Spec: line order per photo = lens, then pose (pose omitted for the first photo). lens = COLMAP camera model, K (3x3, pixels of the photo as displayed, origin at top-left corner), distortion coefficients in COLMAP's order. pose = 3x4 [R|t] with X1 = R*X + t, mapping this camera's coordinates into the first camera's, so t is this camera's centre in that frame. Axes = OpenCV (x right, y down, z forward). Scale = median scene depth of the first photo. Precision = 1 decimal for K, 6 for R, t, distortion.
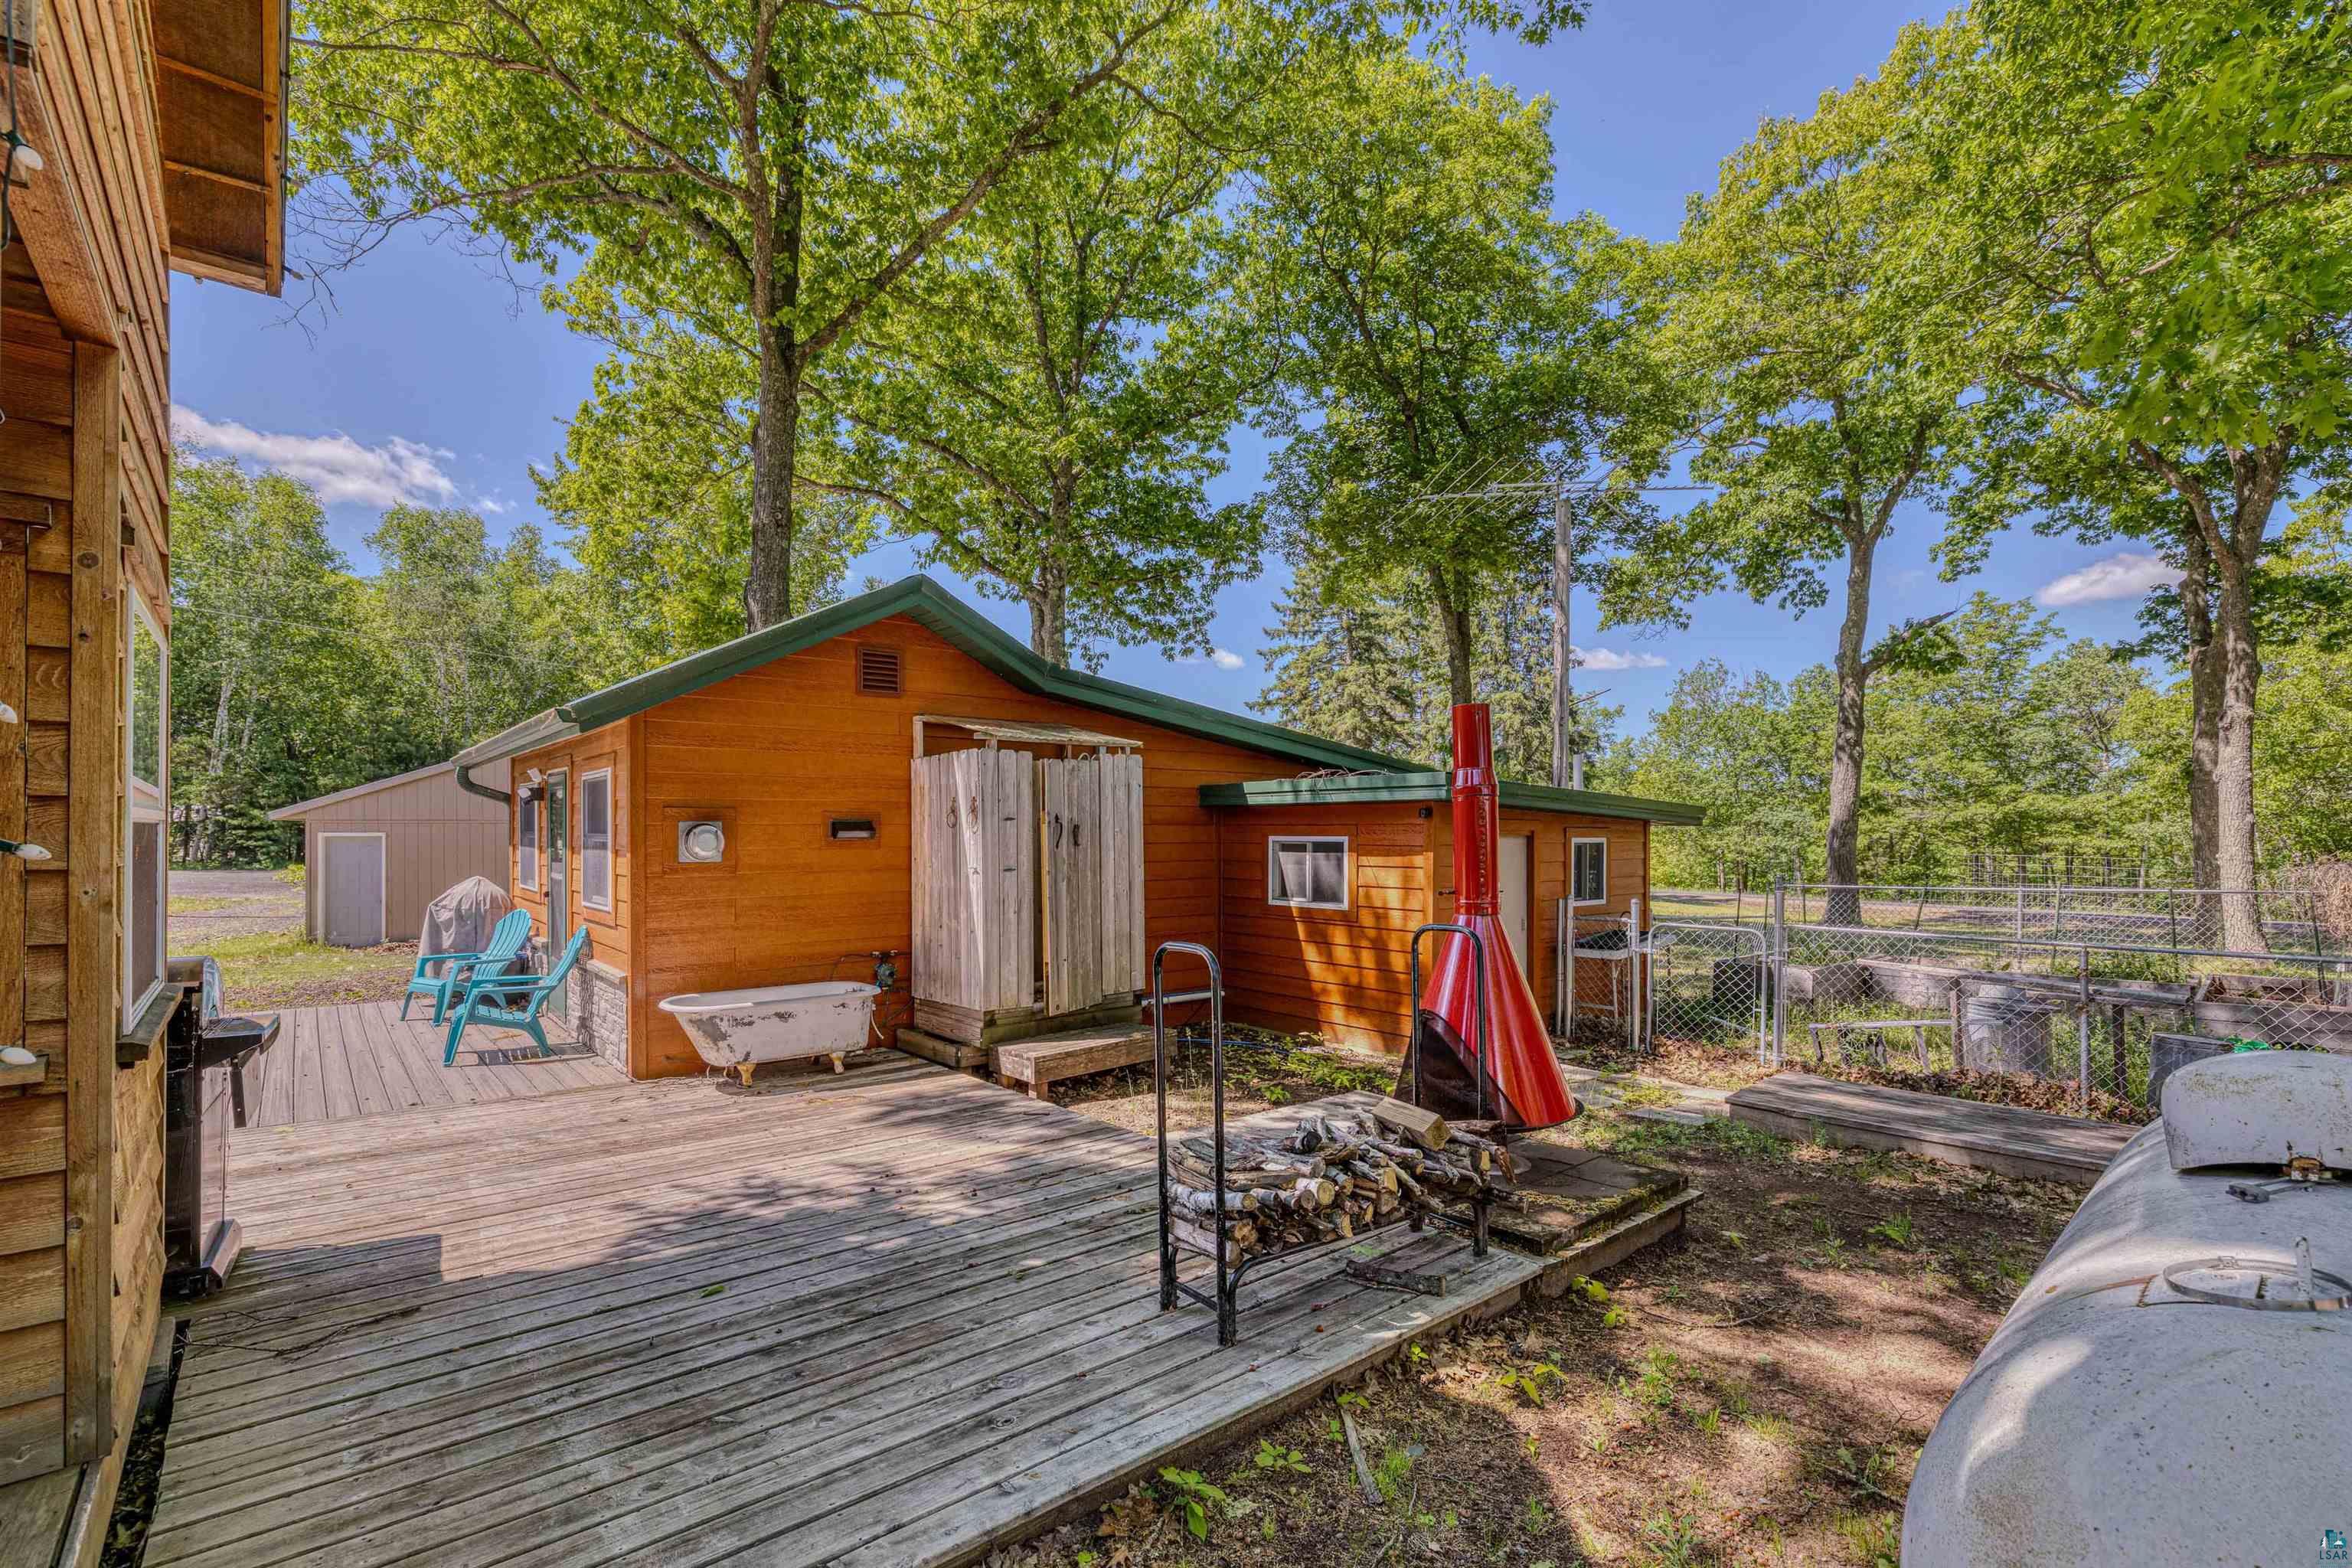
lens RADIAL K [[997.8, 0, 1183.6], [0, 997.8, 778.7], [0, 0, 1]] dist [0.004048, -0.000536]
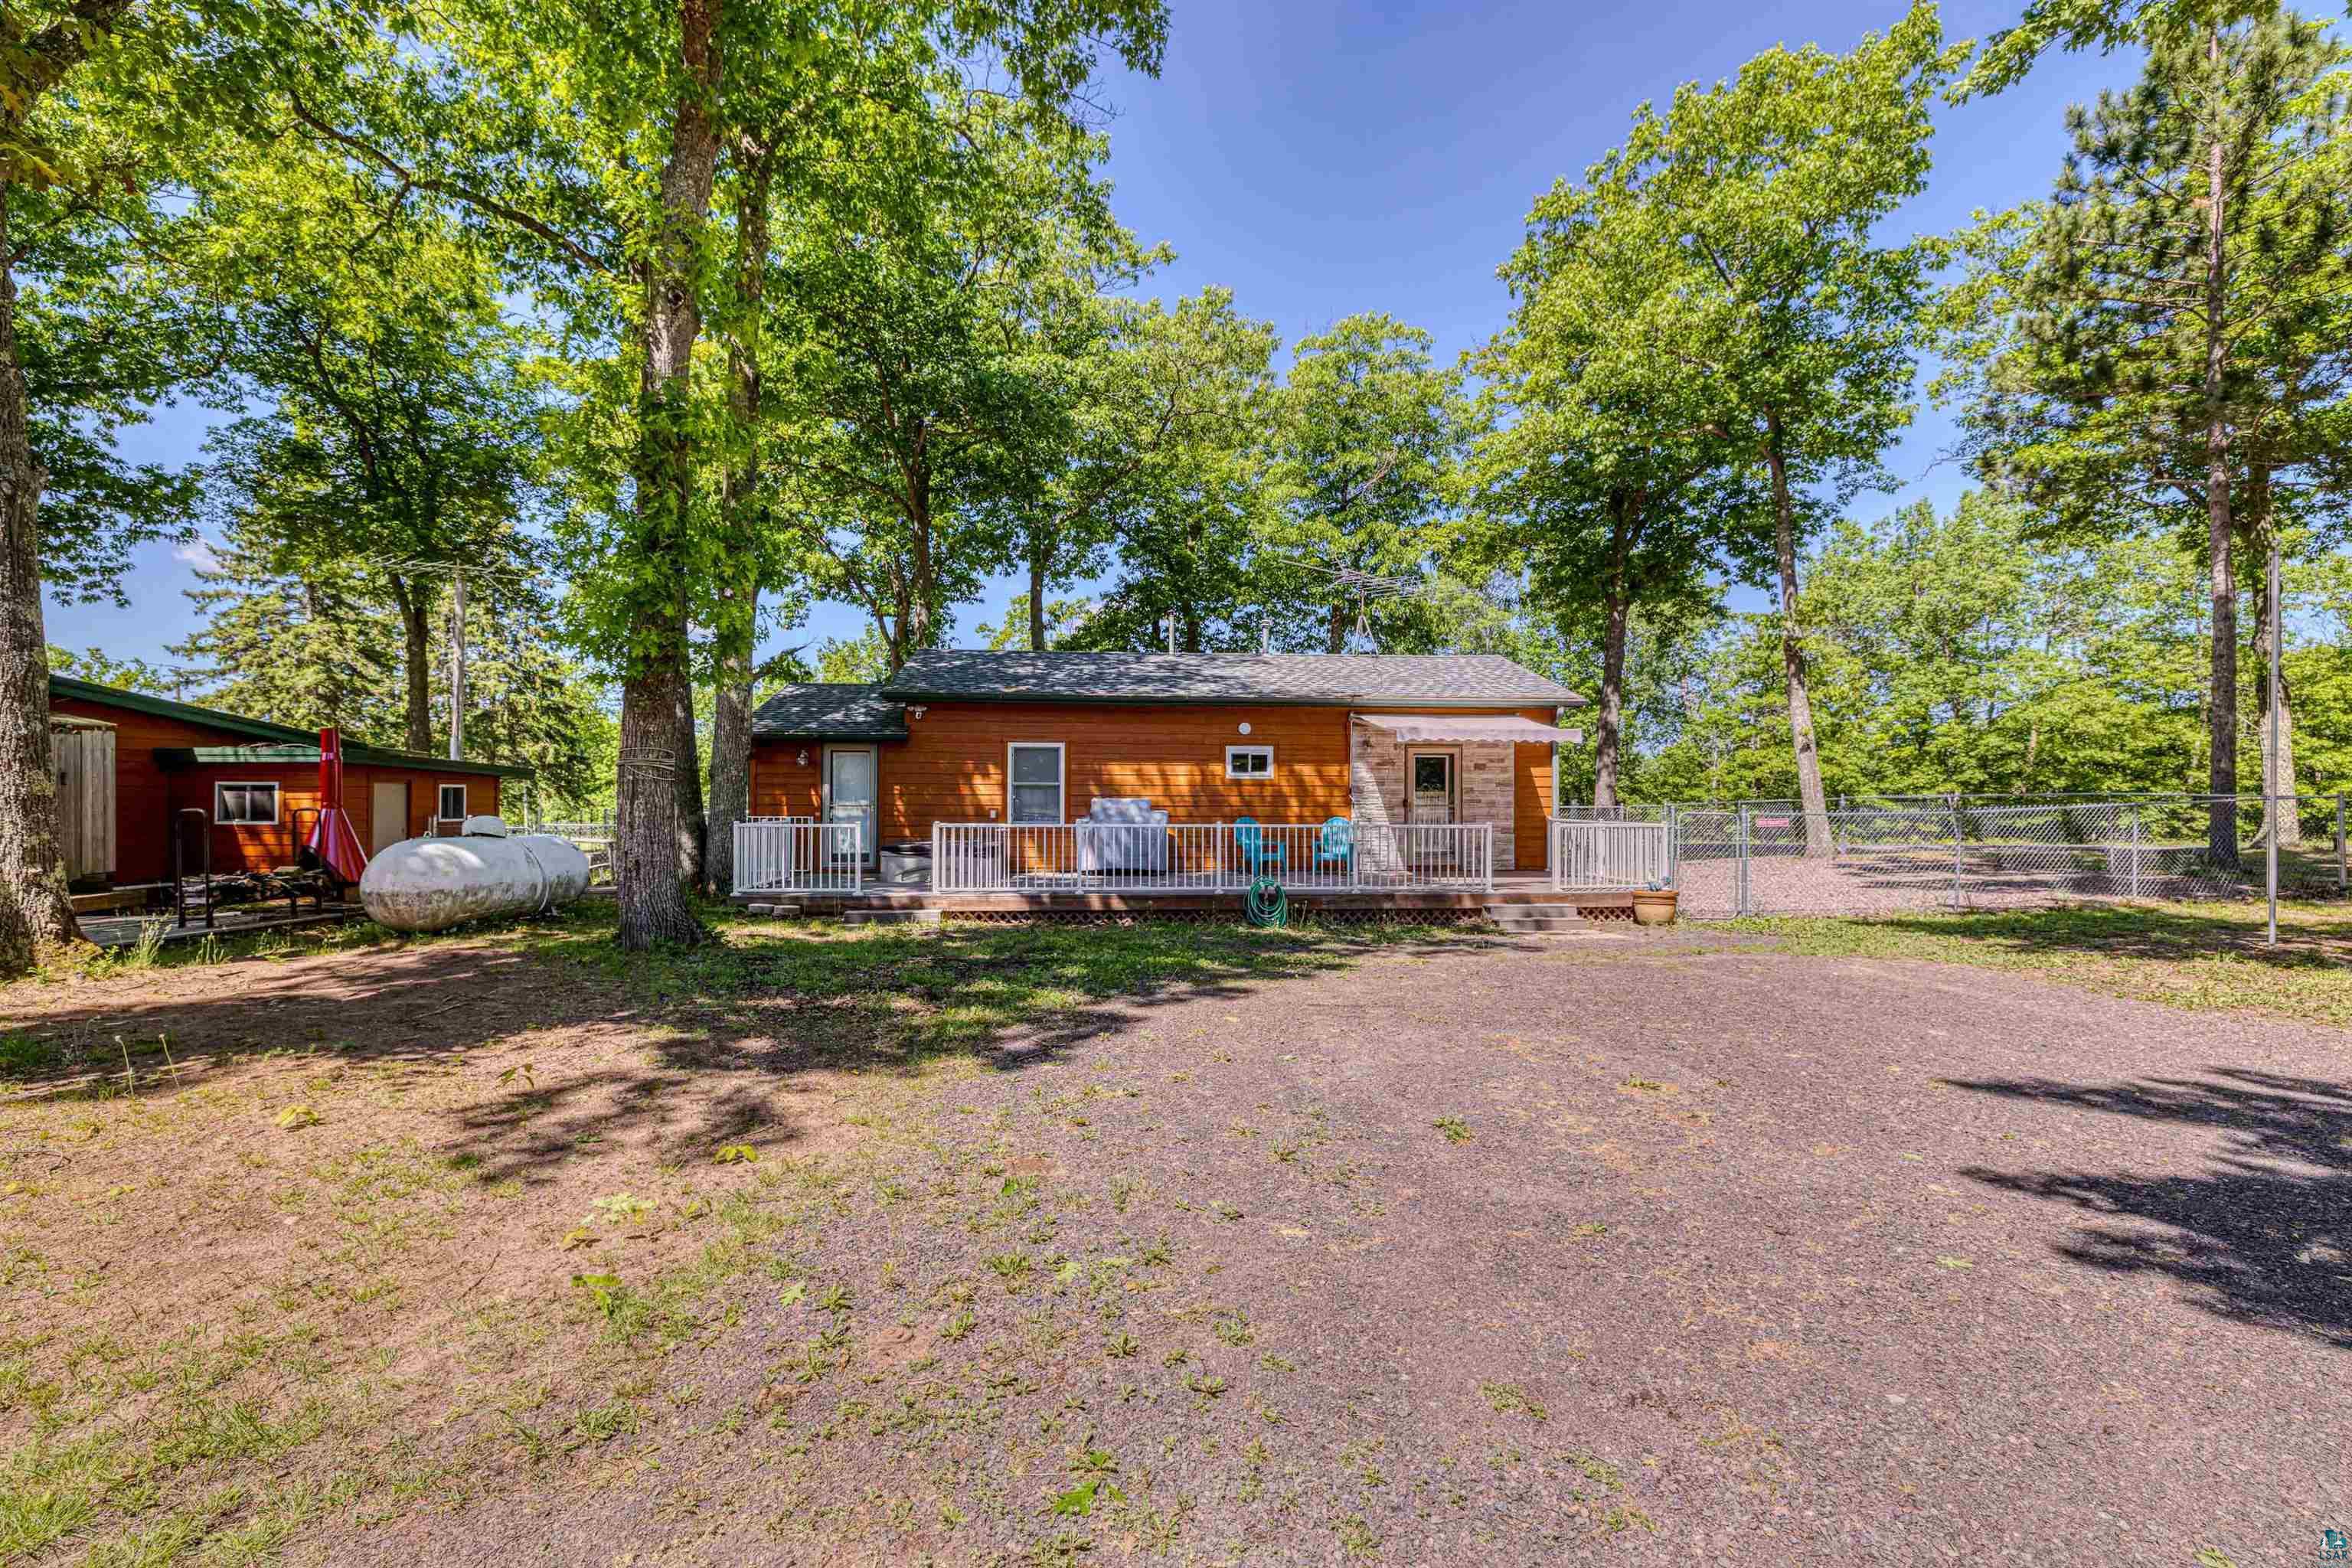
lens RADIAL K [[997.8, 0, 1105.7], [0, 997.8, 785.7], [0, 0, 1]] dist [0.004048, -0.000536]
pose [[0.677073, 0.003381, 0.735908, -0.048097], [-0.036937, 0.998885, 0.029394, -0.013684], [-0.734988, -0.047084, 0.676443, -0.423089]]
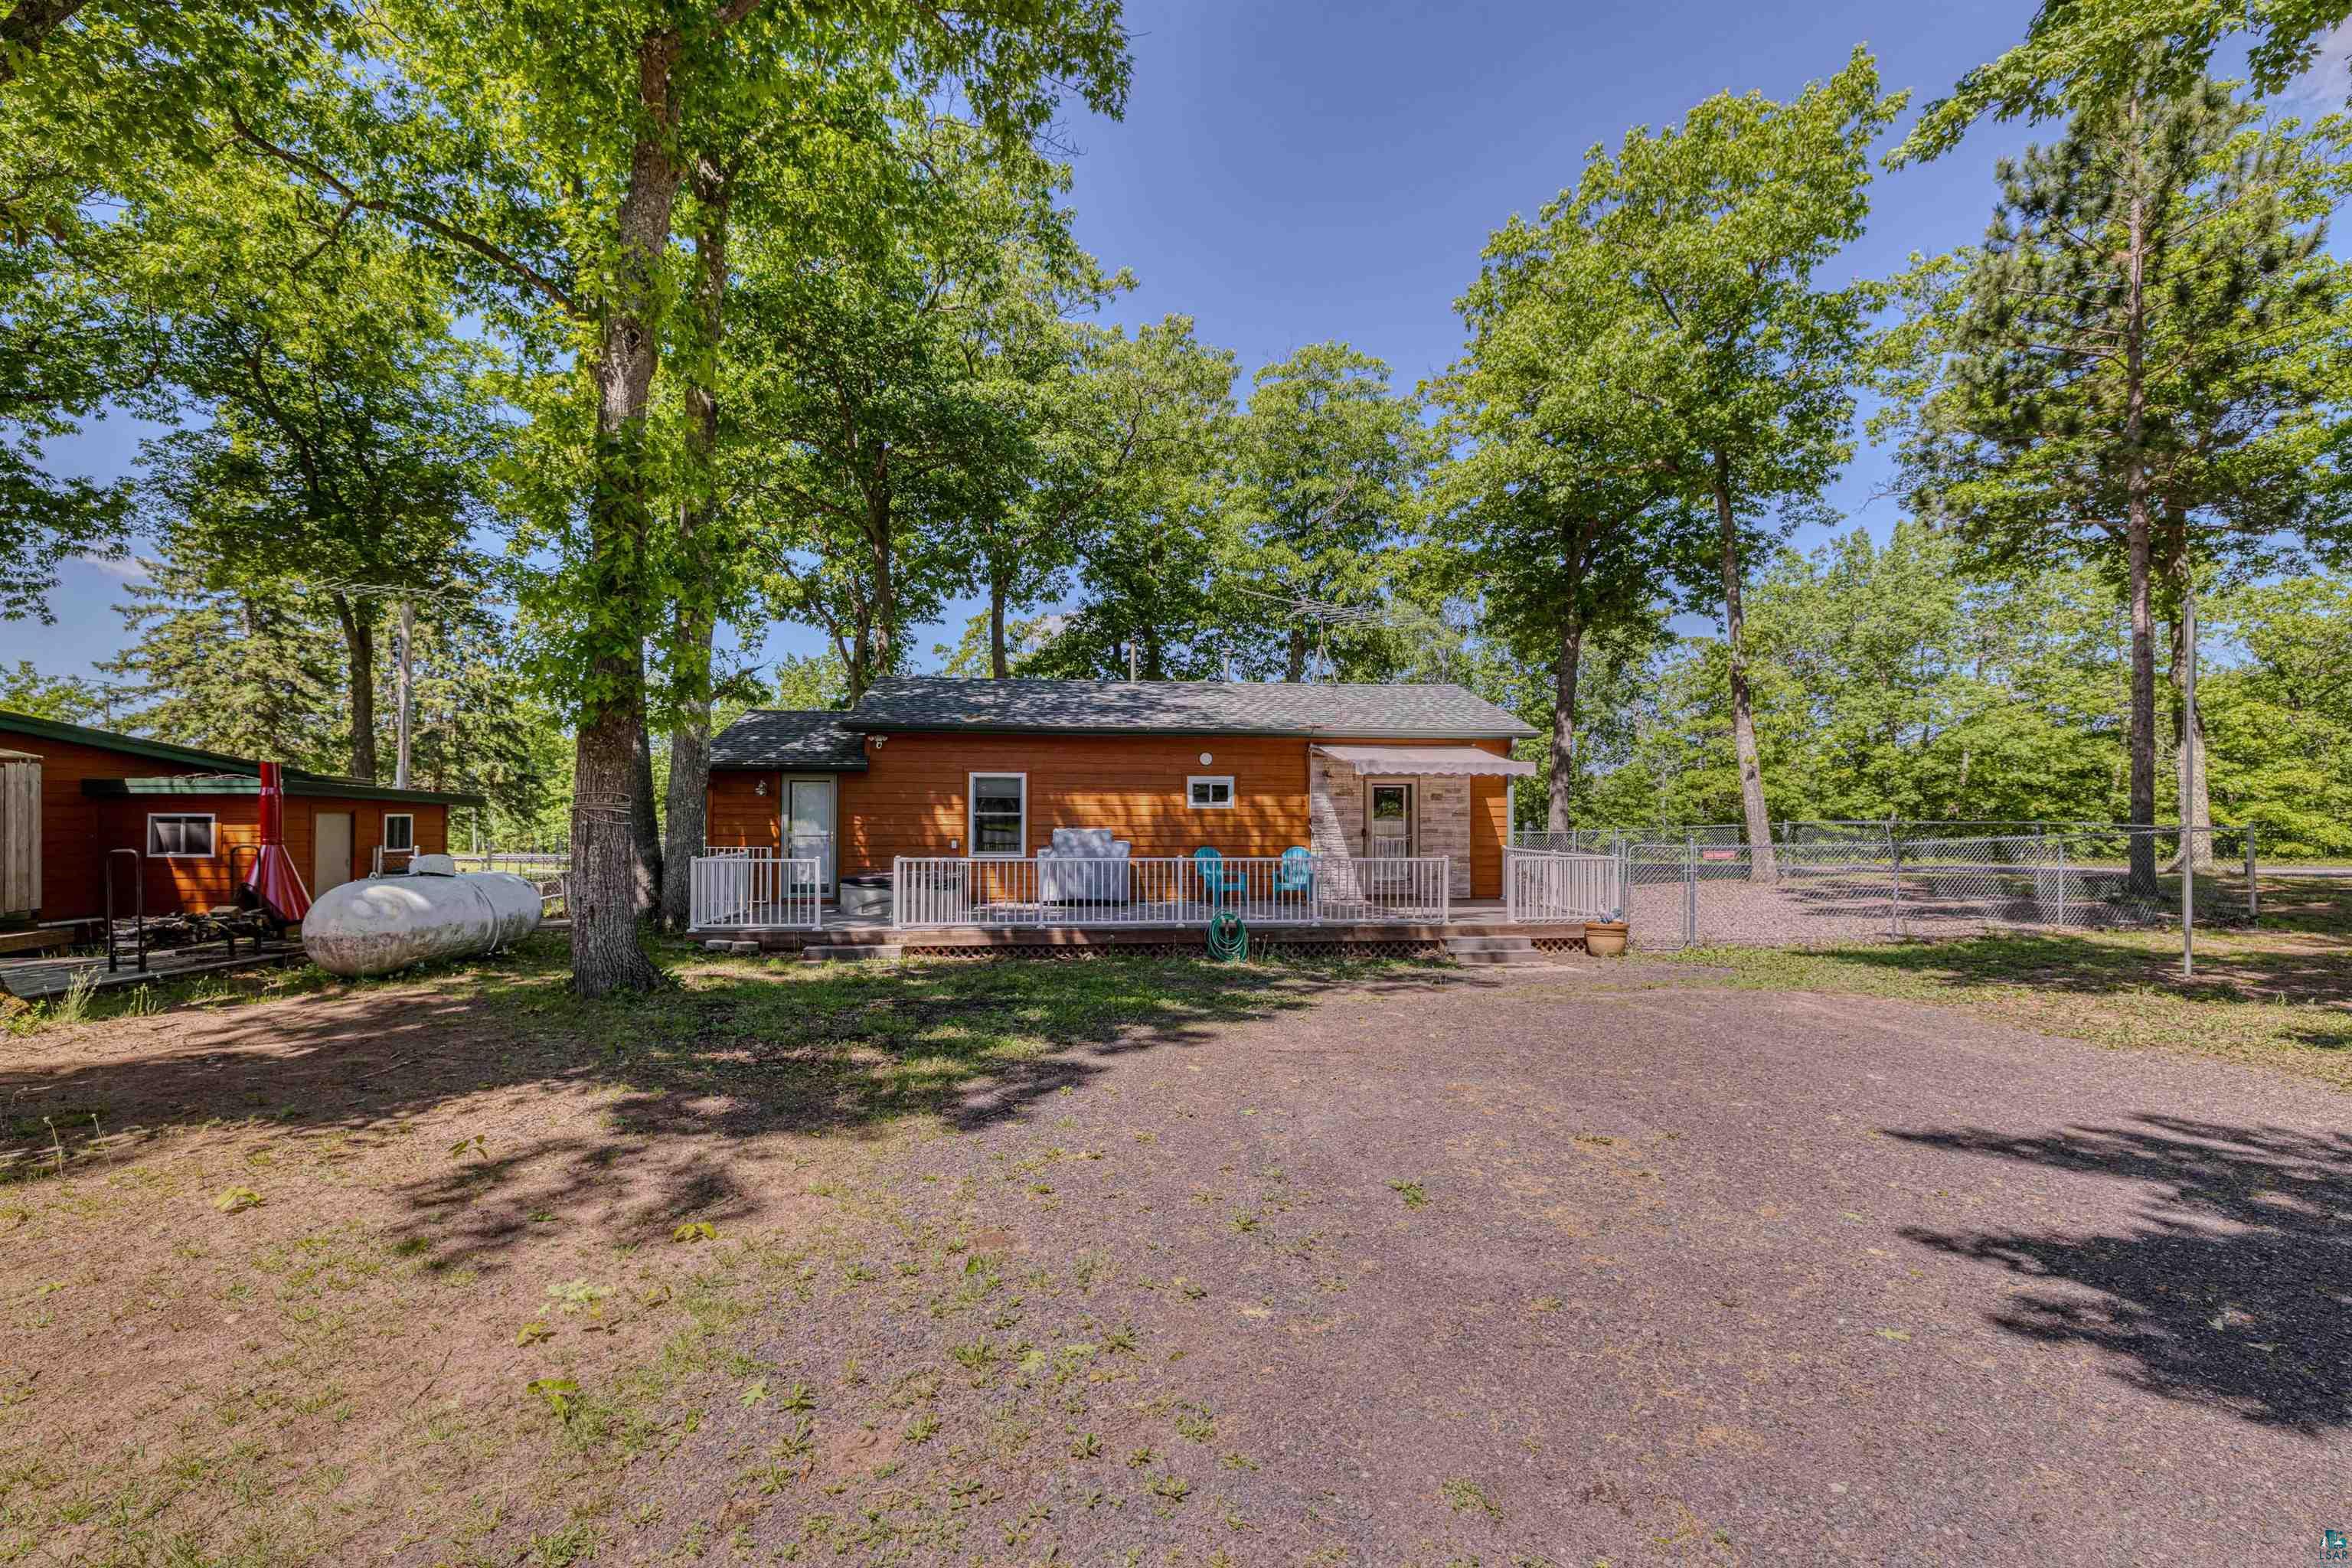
lens RADIAL K [[997.8, 0, 1101.4], [0, 997.8, 798.9], [0, 0, 1]] dist [0.004048, -0.000536]
pose [[0.650982, 0.005510, 0.759073, -0.048888], [-0.039060, 0.998892, 0.026248, -0.023912], [-0.758088, -0.046736, 0.650476, -0.422574]]
